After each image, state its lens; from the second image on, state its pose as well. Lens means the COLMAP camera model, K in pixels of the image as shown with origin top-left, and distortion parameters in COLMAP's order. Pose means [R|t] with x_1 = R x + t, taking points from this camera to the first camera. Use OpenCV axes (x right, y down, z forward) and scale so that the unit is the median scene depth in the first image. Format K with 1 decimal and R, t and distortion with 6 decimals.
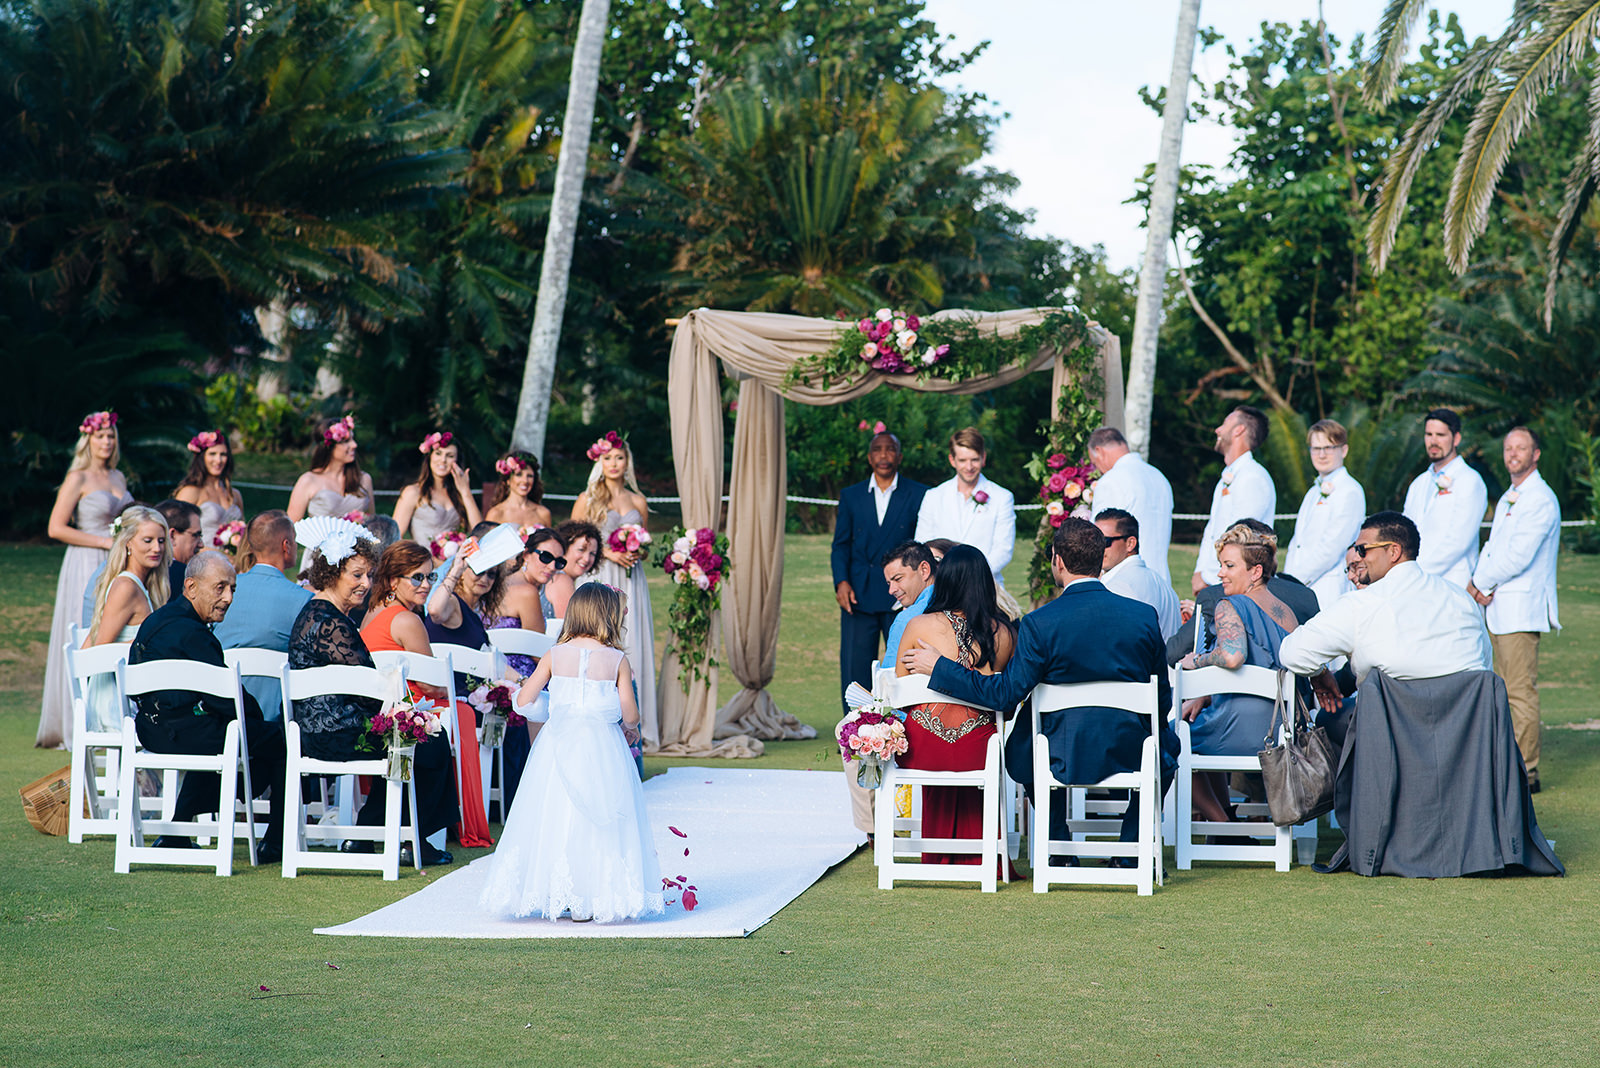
lens RADIAL K [[4111.1, 0, 800.0], [0, 4111.1, 534.0], [0, 0, 1]] dist [0.046525, 0.311656]
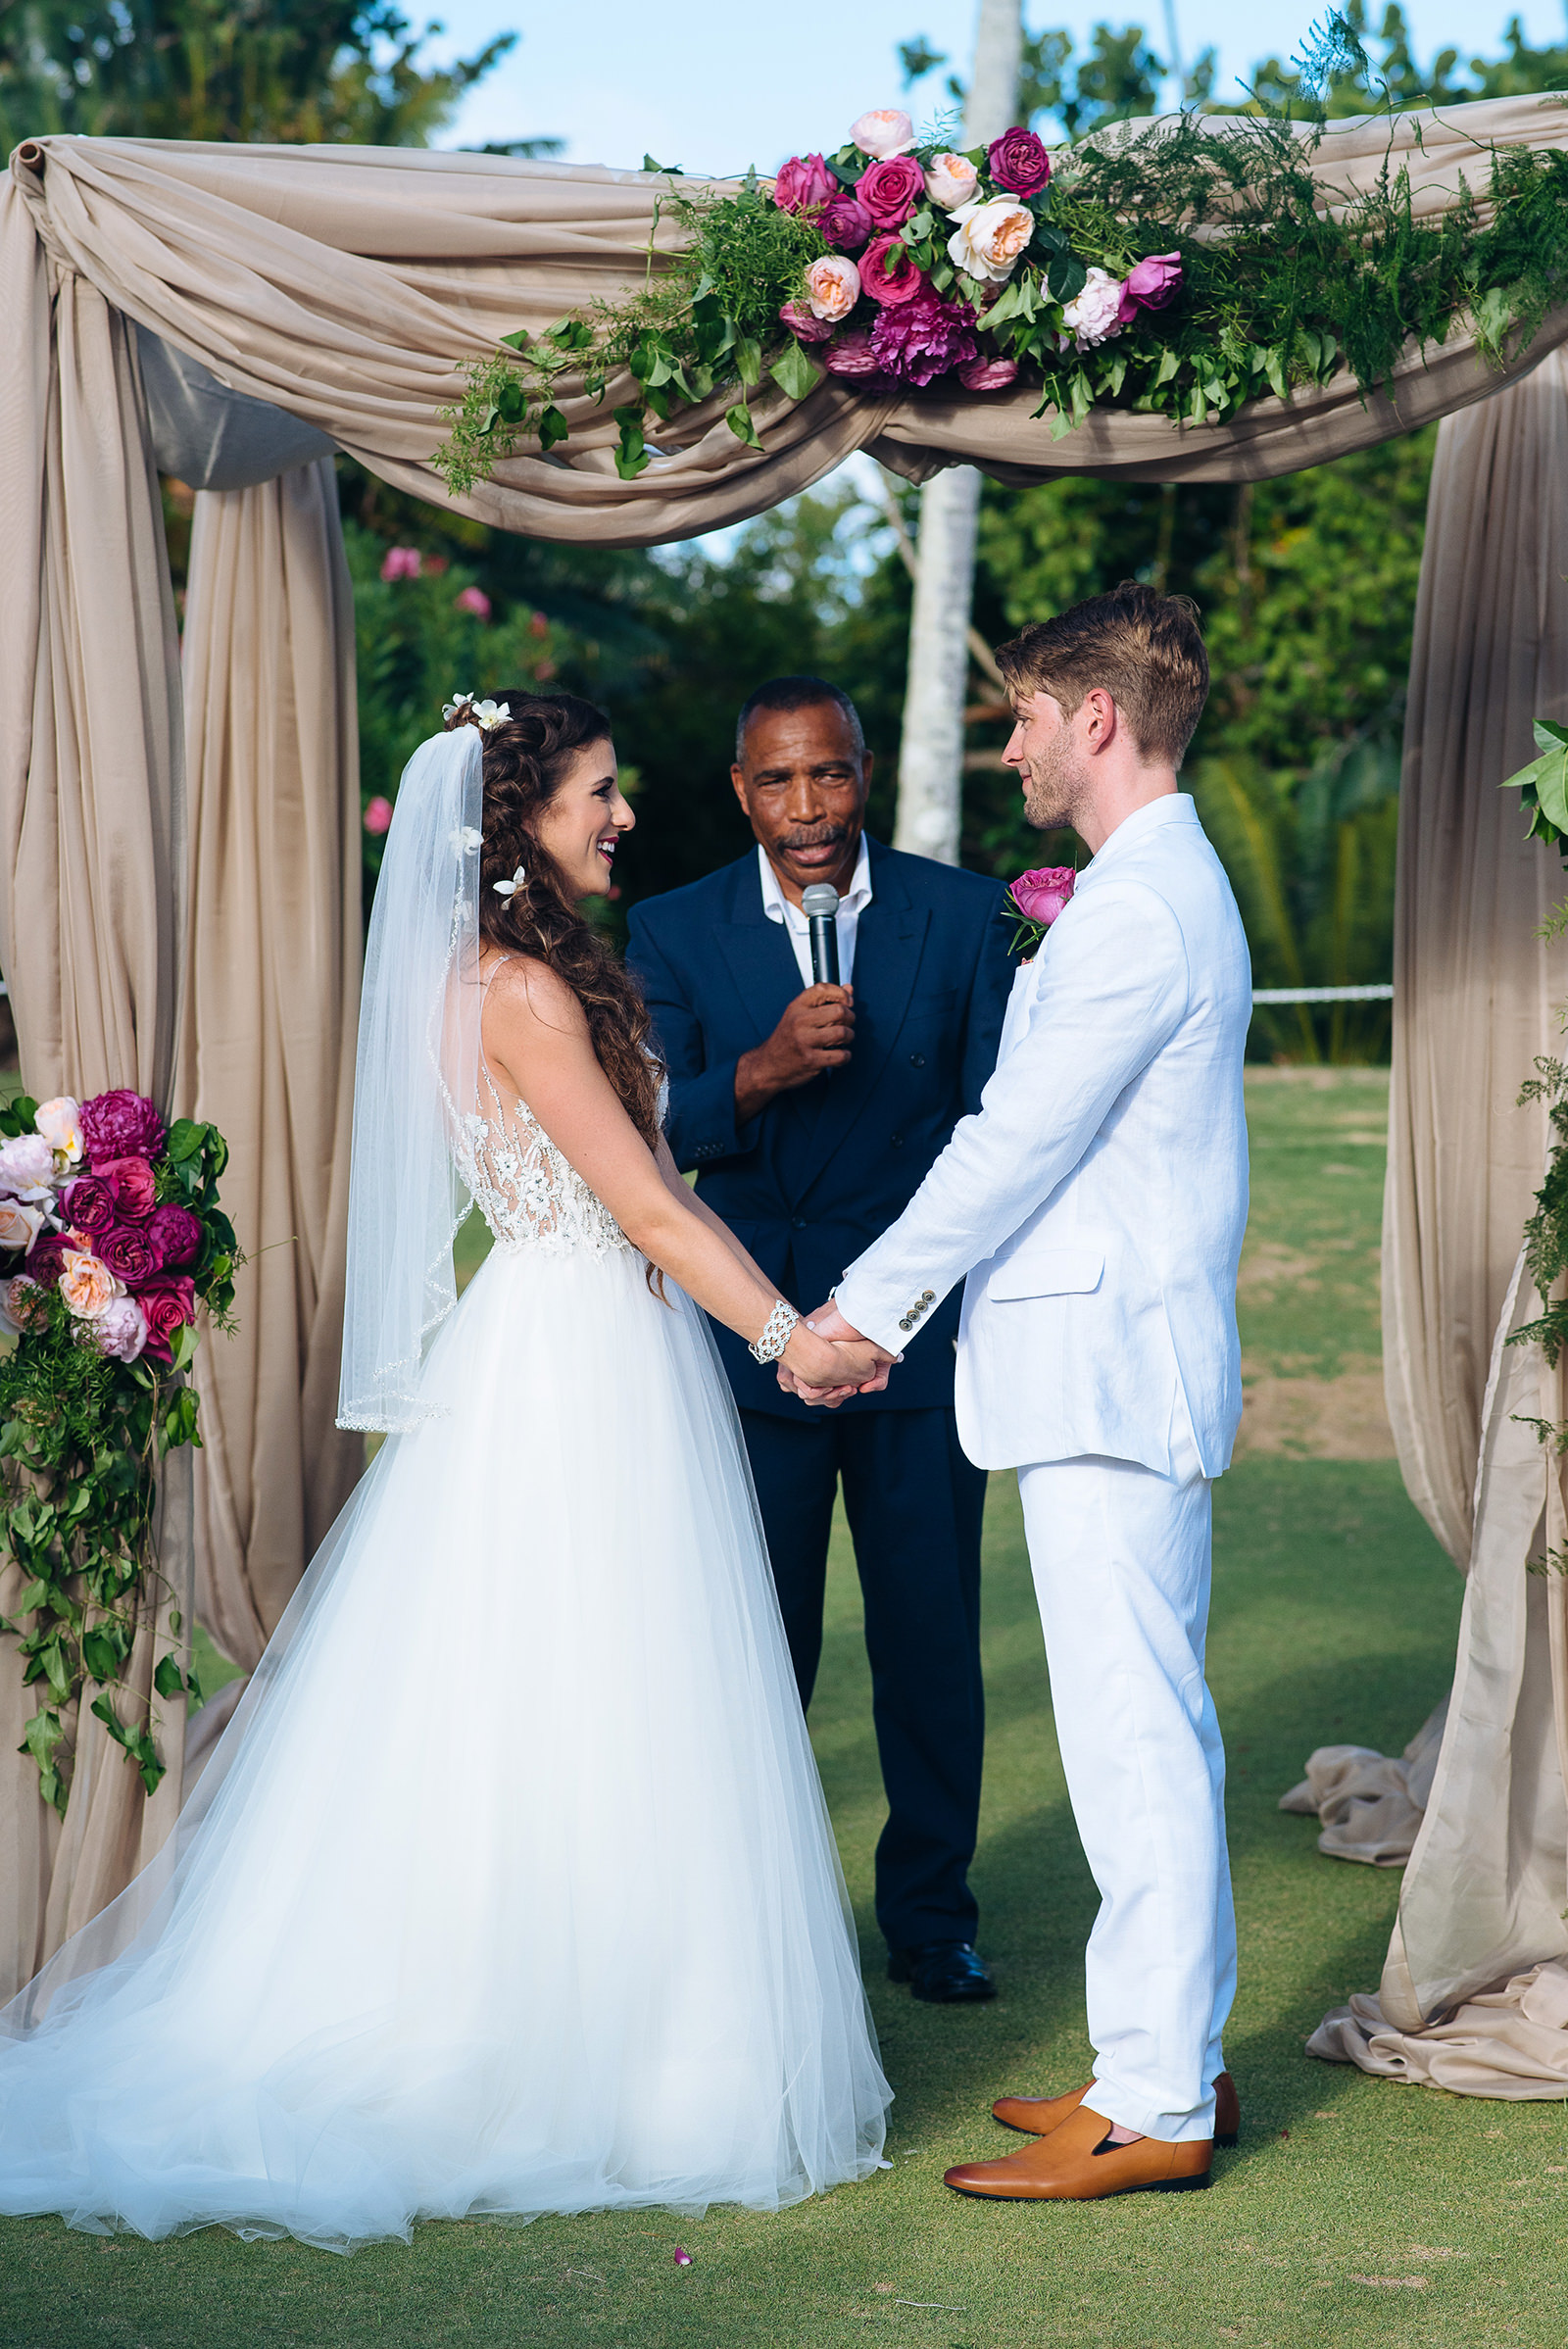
lens RADIAL K [[6221.0, 0, 786.3], [0, 6221.0, 1168.3], [0, 0, 1]] dist [0.035655, -0.186081]
pose [[0.992865, -0.033025, 0.114578, -0.012935], [0.030665, 0.999281, 0.022300, -0.001844], [-0.115232, -0.018628, 0.993164, 0.321793]]
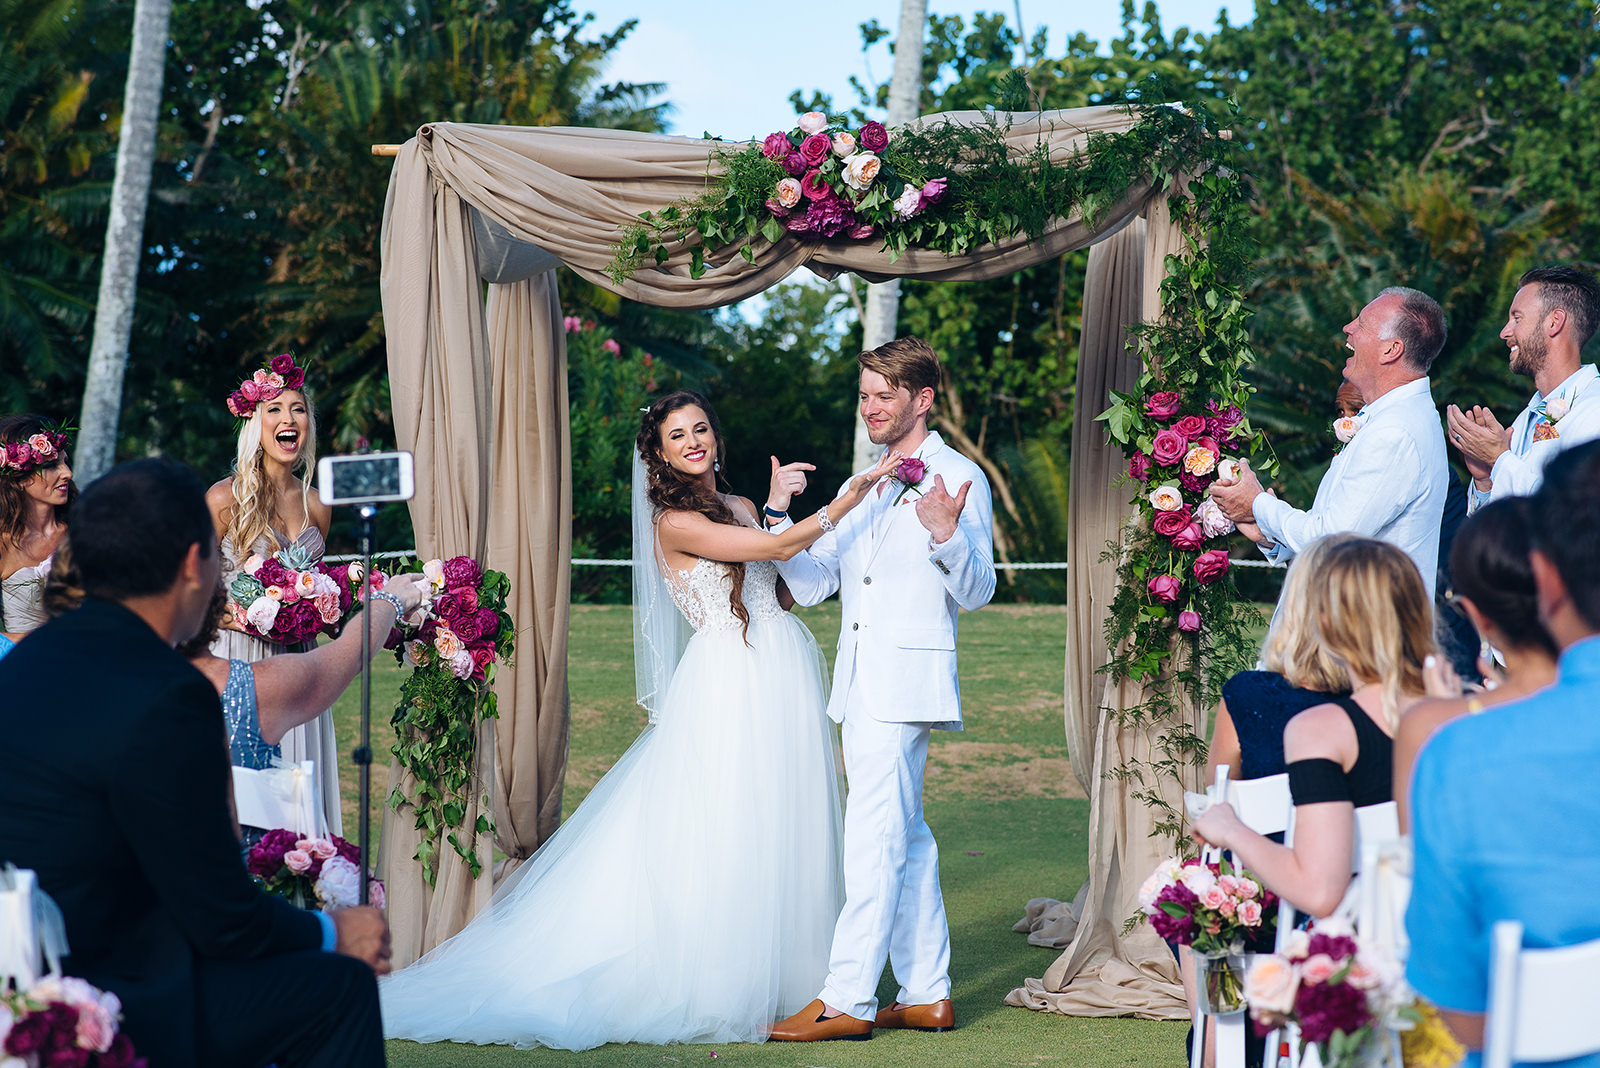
lens RADIAL K [[3889.2, 0, 768.1], [0, 3889.2, 537.7], [0, 0, 1]] dist [0.036138, 0.227782]
pose [[0.993870, -0.022984, 0.108140, -0.018449], [0.025426, 0.999451, -0.021259, 0.003635], [-0.107592, 0.023878, 0.993908, 0.259116]]
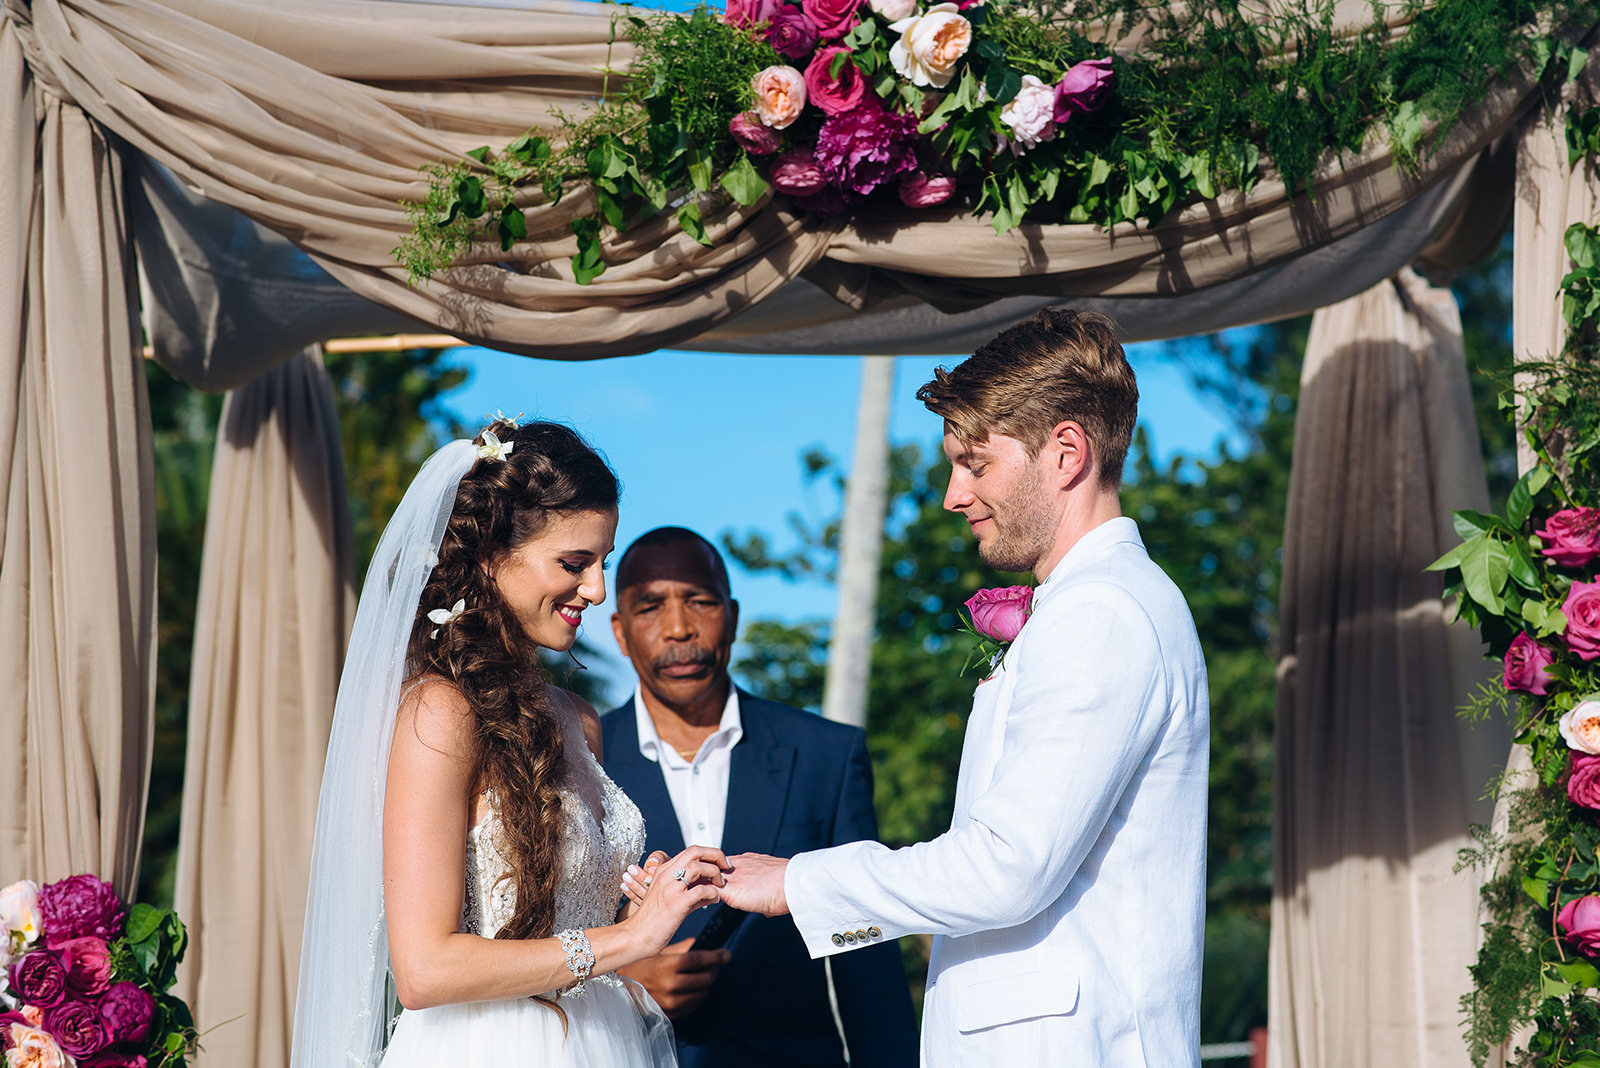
lens RADIAL K [[4119.8, 0, 833.1], [0, 4119.8, 475.1], [0, 0, 1]] dist [0.023015, 0.653225]
pose [[0.989384, -0.011241, 0.144889, -0.007180], [0.035718, 0.985230, -0.167467, 0.008458], [-0.140866, 0.170864, 0.975173, 0.377042]]
